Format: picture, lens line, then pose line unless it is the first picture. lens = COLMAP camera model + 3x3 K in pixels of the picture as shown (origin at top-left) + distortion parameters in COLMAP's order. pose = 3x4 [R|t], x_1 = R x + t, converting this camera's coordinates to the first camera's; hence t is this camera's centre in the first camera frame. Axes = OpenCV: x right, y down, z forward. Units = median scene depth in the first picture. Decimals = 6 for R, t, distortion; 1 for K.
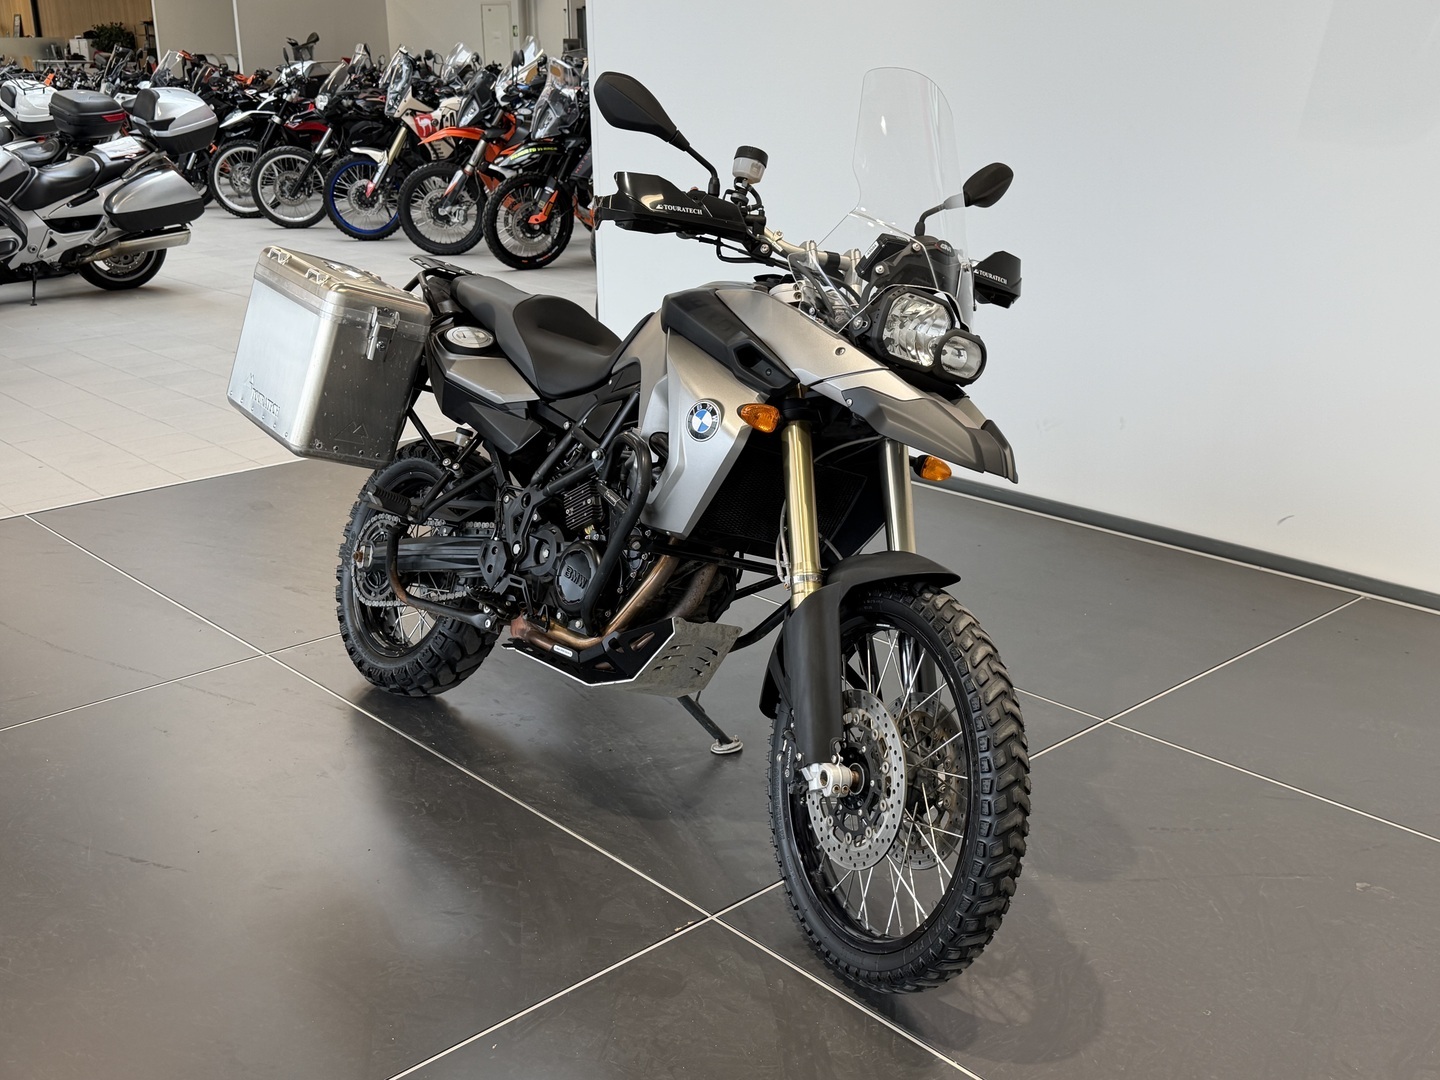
lens RADIAL K [[1554.9, 0, 720.0], [0, 1554.9, 540.0], [0, 0, 1]] dist [0.101648, 0.033453]
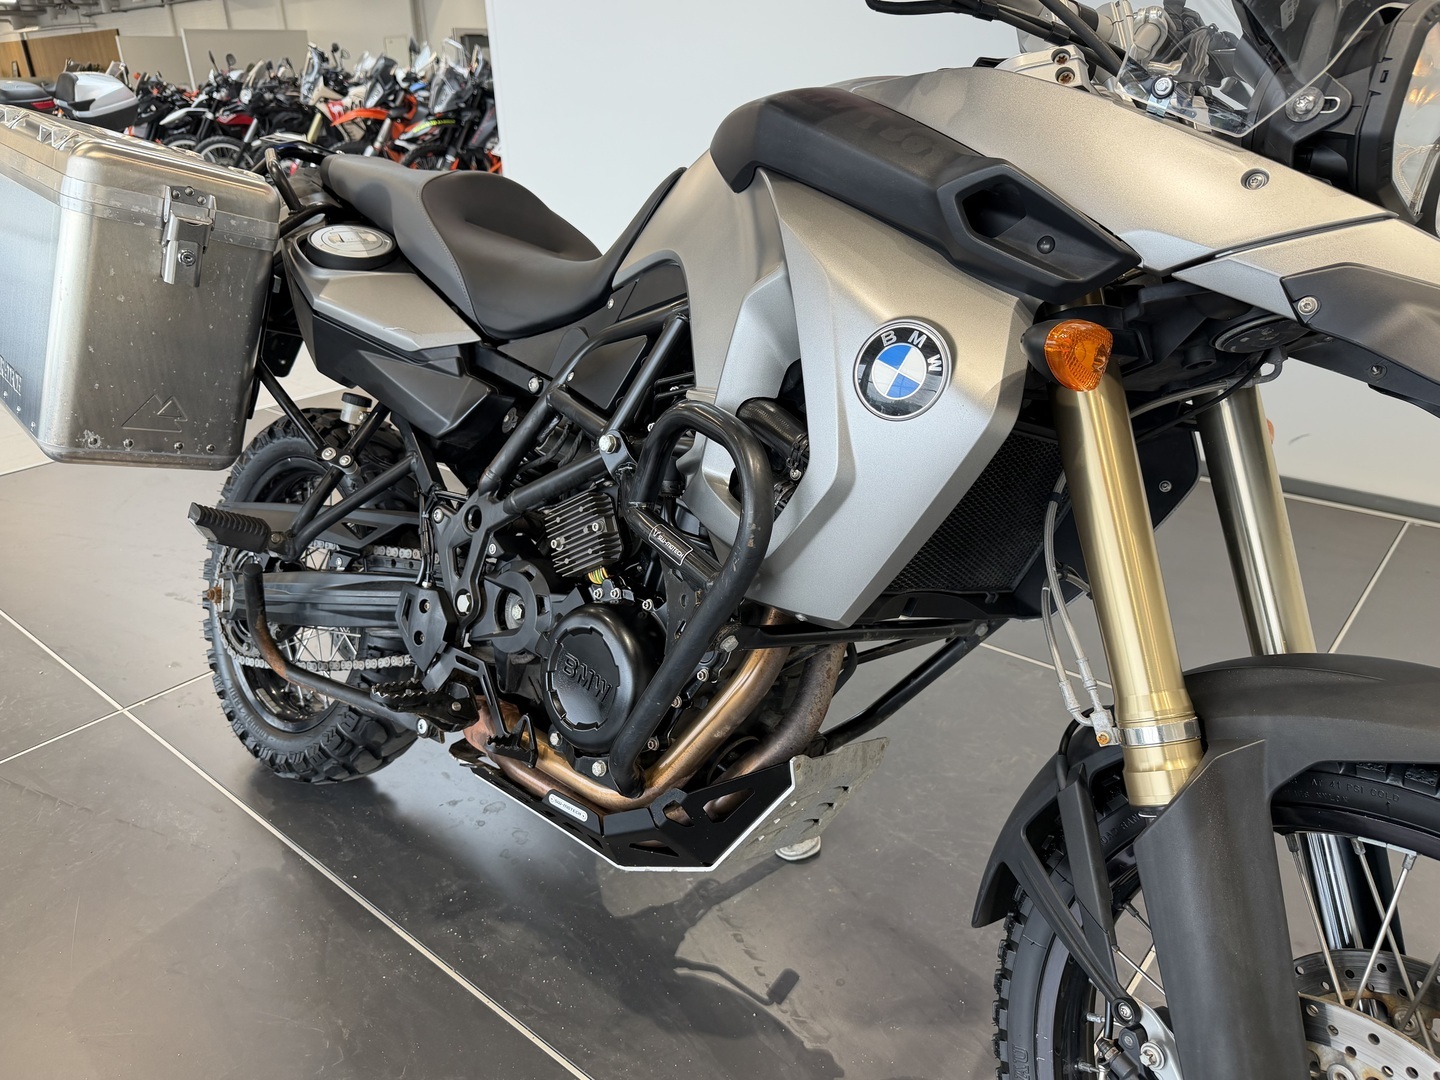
lens RADIAL K [[1028.5, 0, 720.0], [0, 1028.5, 540.0], [0, 0, 1]] dist [0.134713, -0.281910]
pose [[0.990245, -0.068728, 0.121210, -0.077489], [0.056008, 0.992852, 0.105391, -0.050801], [-0.127587, -0.097574, 0.987016, 0.582538]]
